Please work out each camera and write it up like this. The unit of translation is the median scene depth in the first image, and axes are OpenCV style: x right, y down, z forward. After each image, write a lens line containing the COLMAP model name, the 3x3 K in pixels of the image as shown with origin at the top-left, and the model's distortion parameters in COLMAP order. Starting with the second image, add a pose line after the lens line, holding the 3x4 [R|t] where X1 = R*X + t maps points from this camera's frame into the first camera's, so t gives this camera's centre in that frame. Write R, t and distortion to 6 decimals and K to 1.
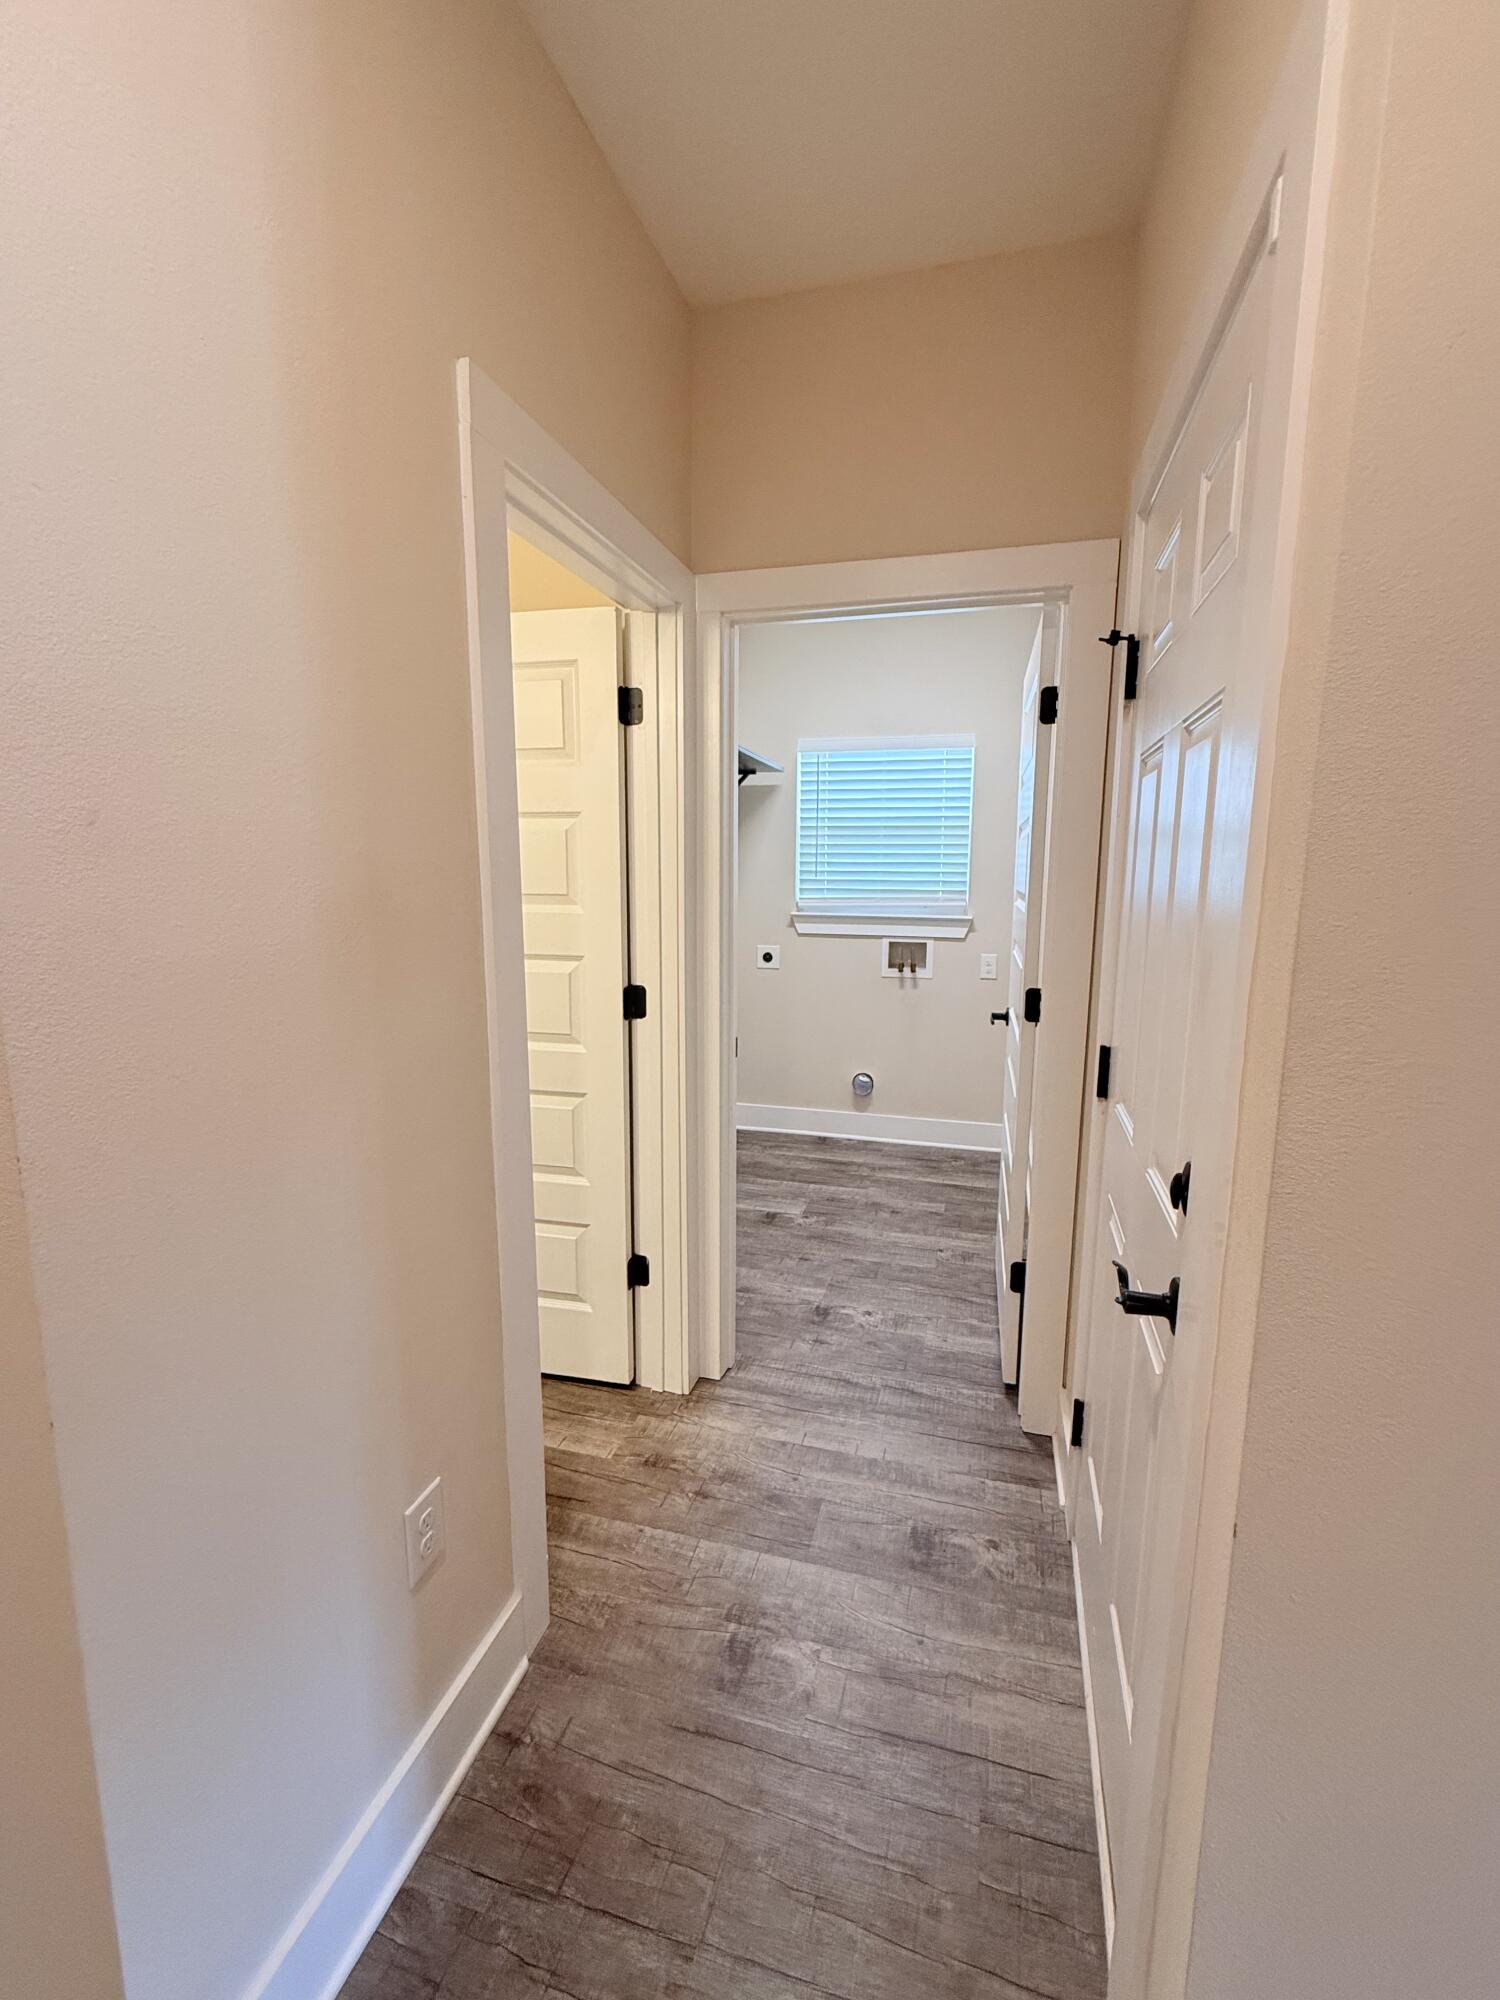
lens RADIAL K [[861.5, 0, 748.7], [0, 861.5, 998.9], [0, 0, 1]] dist [0.000404, -0.000727]
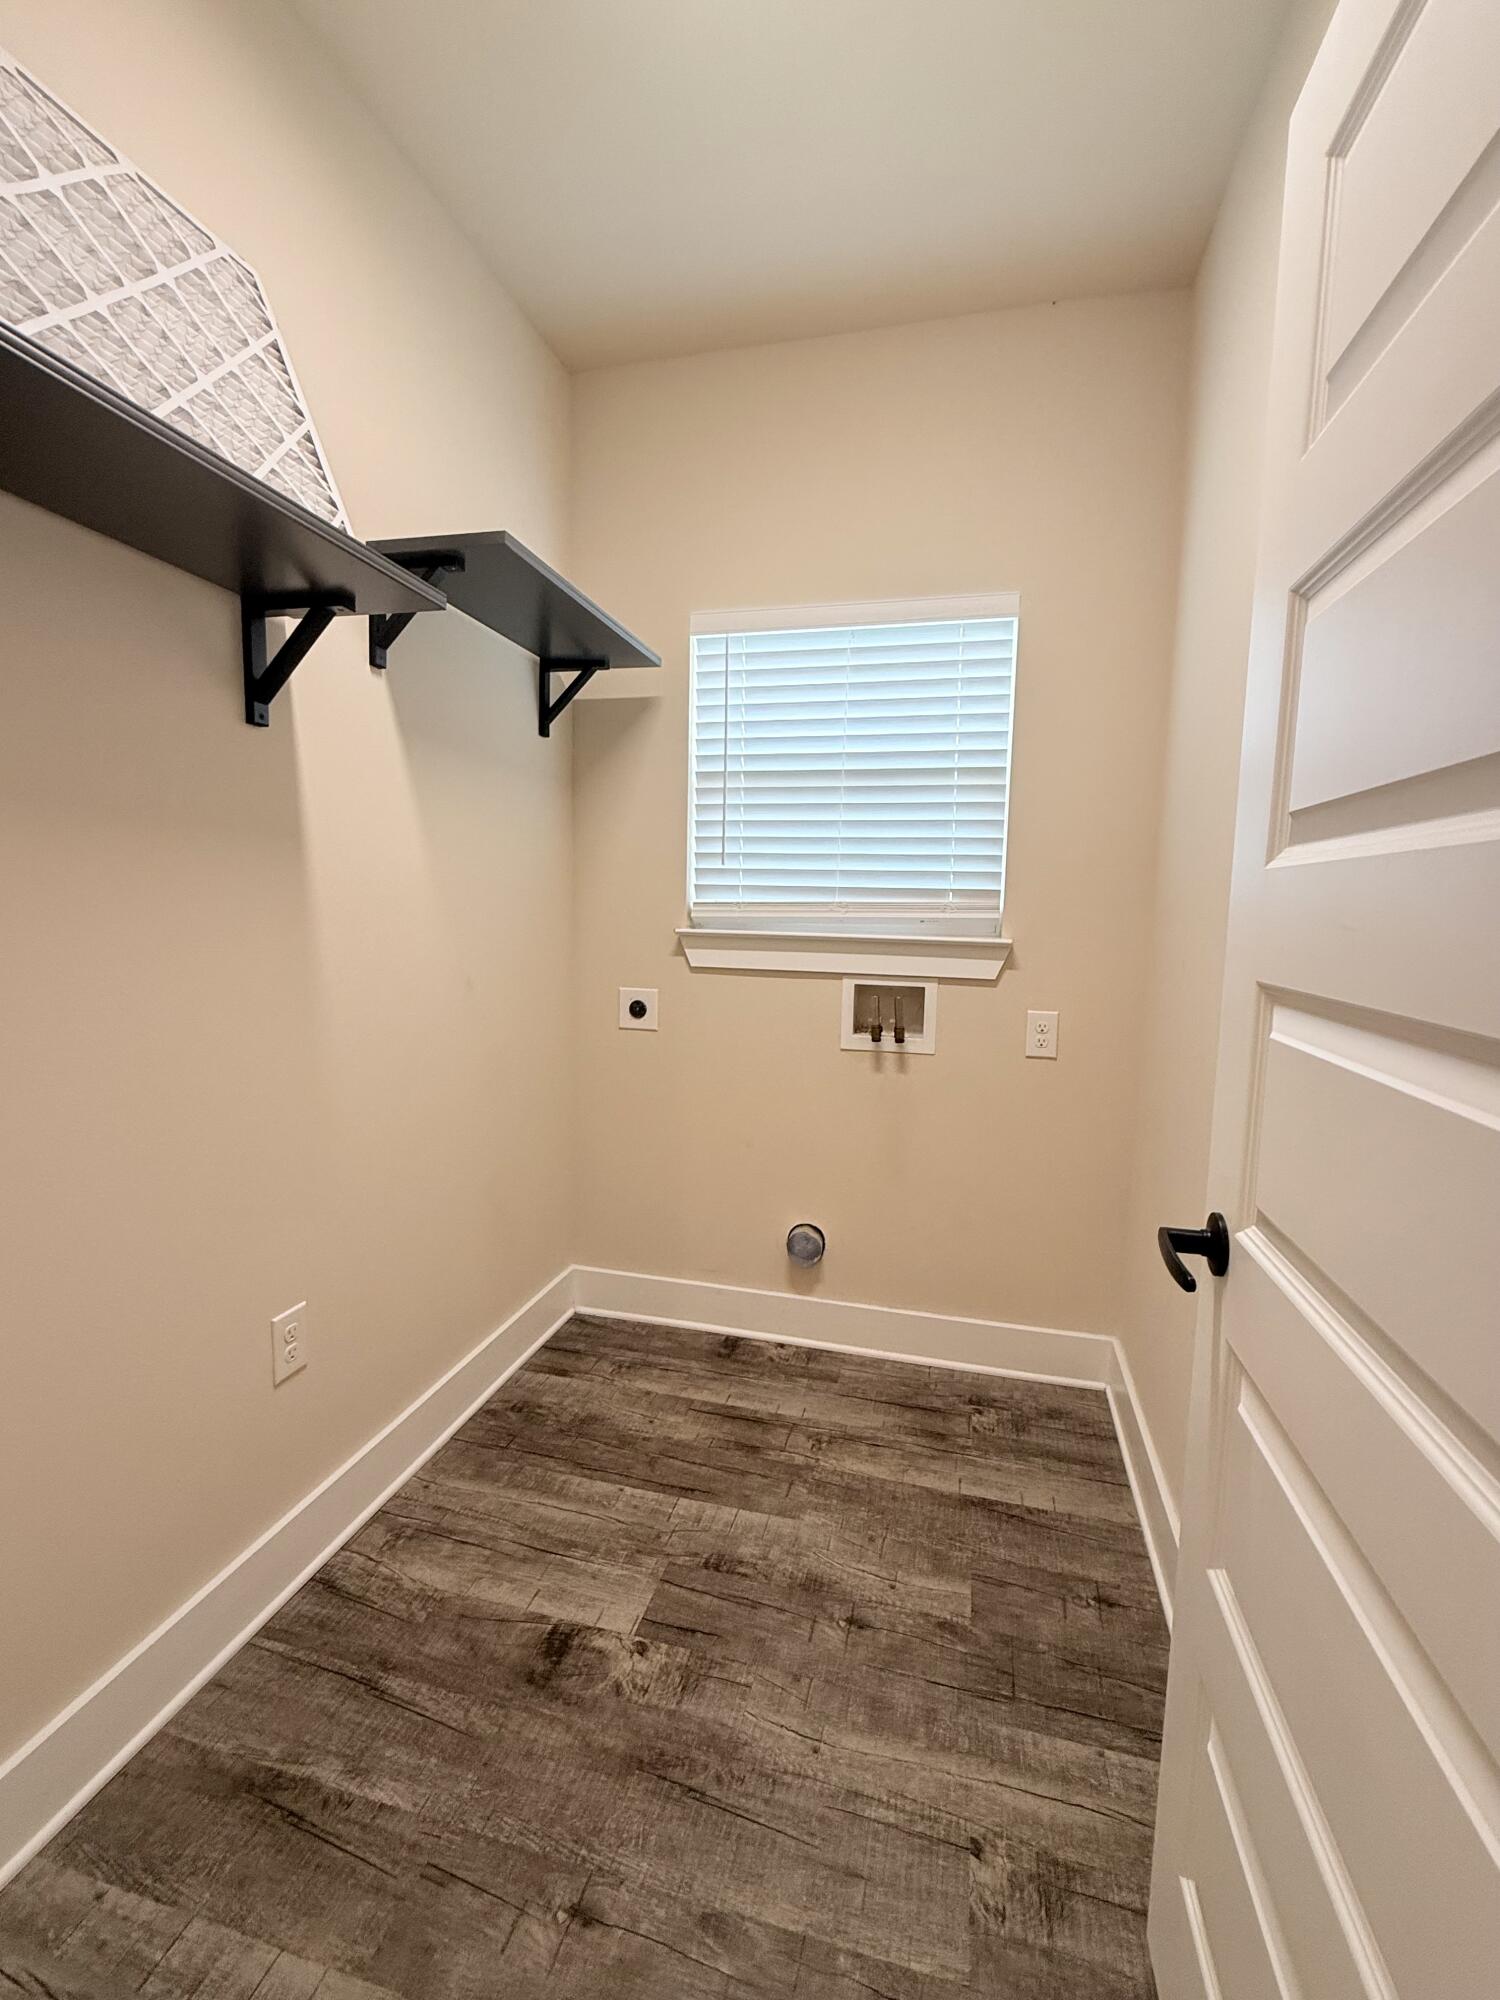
lens RADIAL K [[861.5, 0, 750.3], [0, 861.5, 1006.7], [0, 0, 1]] dist [0.000404, -0.000727]
pose [[0.999604, 0.012934, 0.024982, 0.086309], [-0.012111, 0.999388, -0.032818, -0.034877], [-0.025391, 0.032502, 0.999149, 0.475112]]
